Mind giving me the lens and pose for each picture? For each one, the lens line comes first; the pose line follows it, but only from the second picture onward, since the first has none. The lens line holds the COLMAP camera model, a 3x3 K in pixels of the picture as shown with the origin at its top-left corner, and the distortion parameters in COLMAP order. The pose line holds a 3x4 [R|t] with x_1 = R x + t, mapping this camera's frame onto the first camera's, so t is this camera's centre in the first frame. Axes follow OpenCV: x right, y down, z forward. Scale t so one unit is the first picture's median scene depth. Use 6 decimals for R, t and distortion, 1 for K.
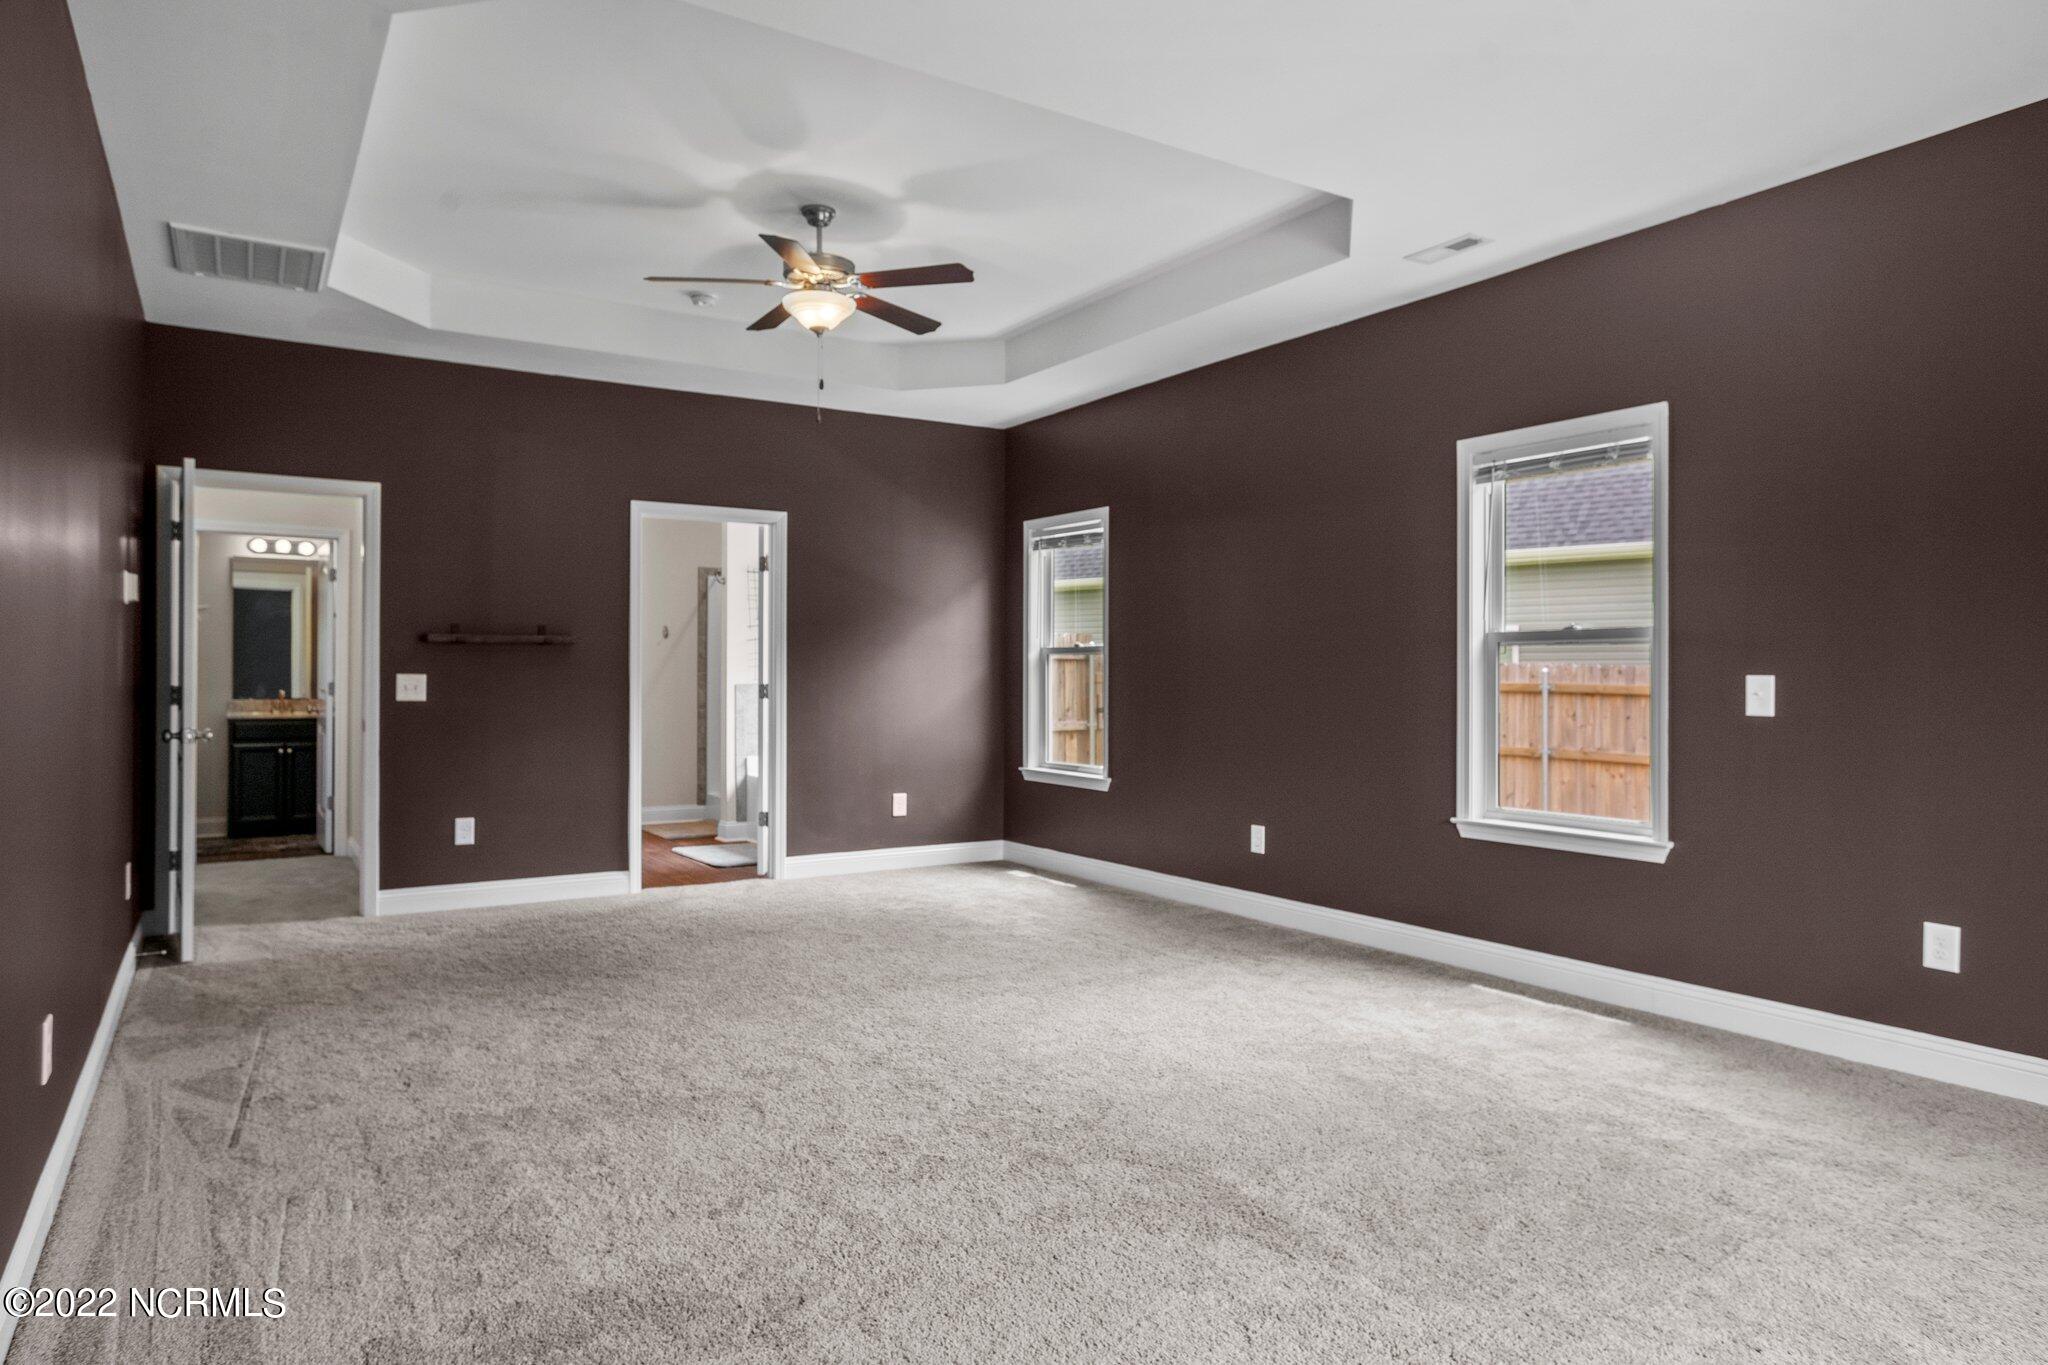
lens RADIAL K [[1234.6, 0, 1024.0], [0, 1234.6, 682.5], [0, 0, 1]] dist [-0.025429, -0.000350]
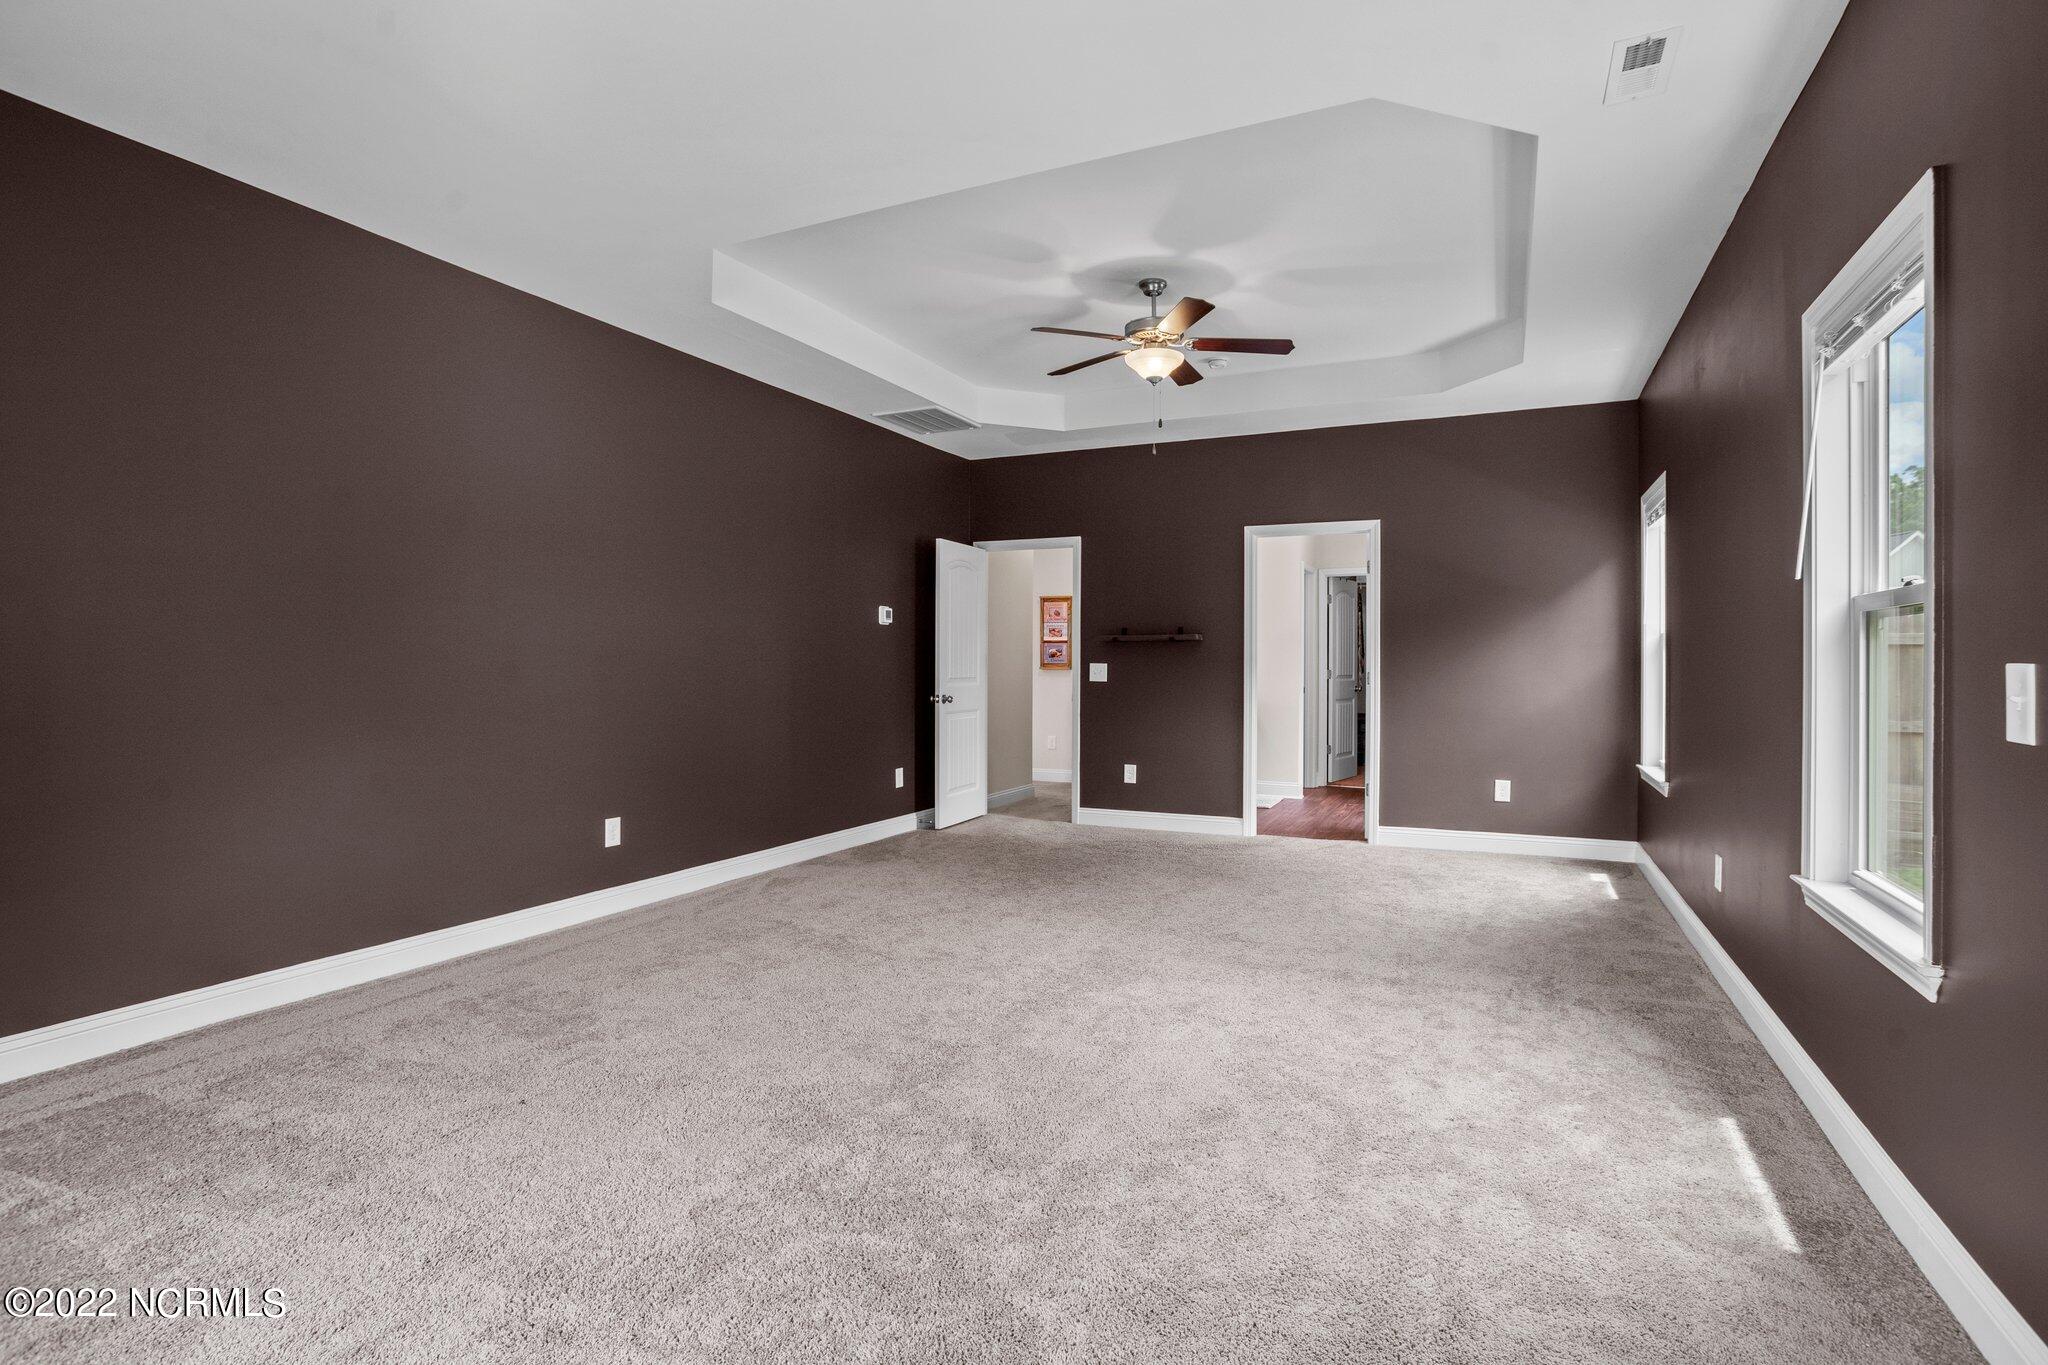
lens RADIAL K [[996.9, 0, 1023.3], [0, 996.9, 666.9], [0, 0, 1]] dist [-0.040516, 0.000071]
pose [[0.524187, 0.001554, -0.851602, 0.519353], [-0.003245, 0.999995, -0.000173, -0.002357], [0.851597, 0.002854, 0.524189, 0.325483]]
